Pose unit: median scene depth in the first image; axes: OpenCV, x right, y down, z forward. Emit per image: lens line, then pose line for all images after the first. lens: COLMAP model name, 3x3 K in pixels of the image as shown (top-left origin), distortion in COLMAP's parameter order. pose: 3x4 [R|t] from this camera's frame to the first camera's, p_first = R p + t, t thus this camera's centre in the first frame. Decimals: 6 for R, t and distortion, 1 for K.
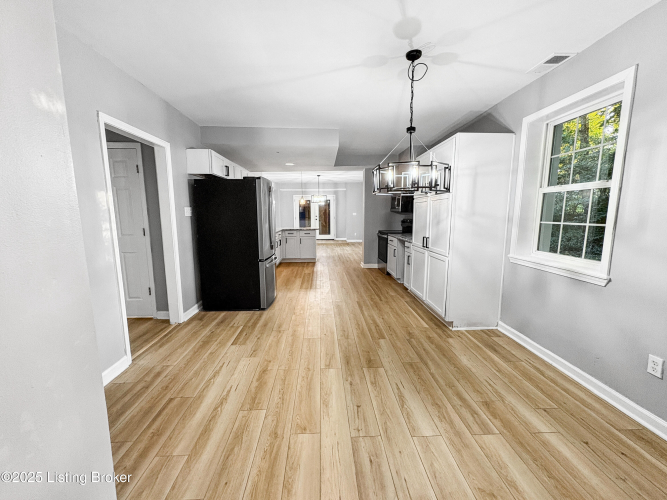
lens RADIAL K [[265.5, 0, 330.1], [0, 265.5, 251.2], [0, 0, 1]] dist [0.001929, 0.000894]
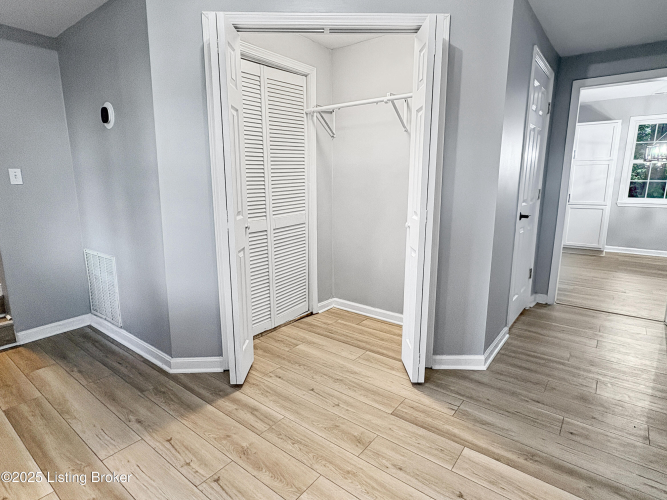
lens RADIAL K [[365.8, 0, 331.0], [0, 365.8, 249.2], [0, 0, 1]] dist [0.006096, -0.002457]
pose [[0.637271, -0.138988, 0.758003, -2.601772], [0.102621, 0.990147, 0.095278, -0.108890], [-0.763777, 0.017069, 0.645255, 1.080449]]
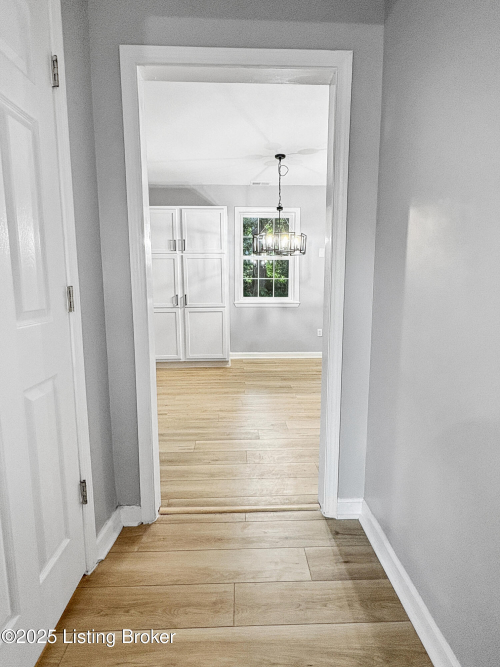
lens RADIAL K [[365.8, 0, 250.5], [0, 365.8, 333.5], [0, 0, 1]] dist [0.006096, -0.002457]
pose [[-0.008370, -0.134165, 0.990924, -1.530197], [0.140146, 0.981020, 0.134008, -0.084876], [-0.990095, 0.139996, 0.010591, 1.108740]]
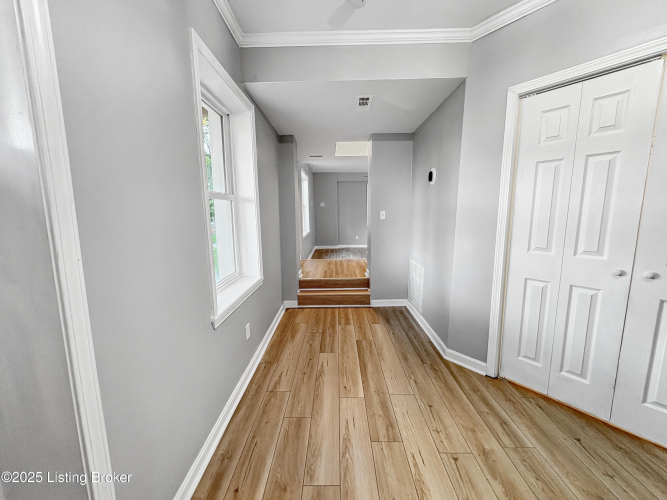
lens RADIAL K [[265.5, 0, 333.5], [0, 265.5, 248.8], [0, 0, 1]] dist [0.001929, 0.000894]
pose [[0.999141, 0.001374, -0.041407, -2.546616], [-0.001250, 0.999995, 0.003025, -0.137451], [0.041411, -0.002970, 0.999138, 1.052822]]
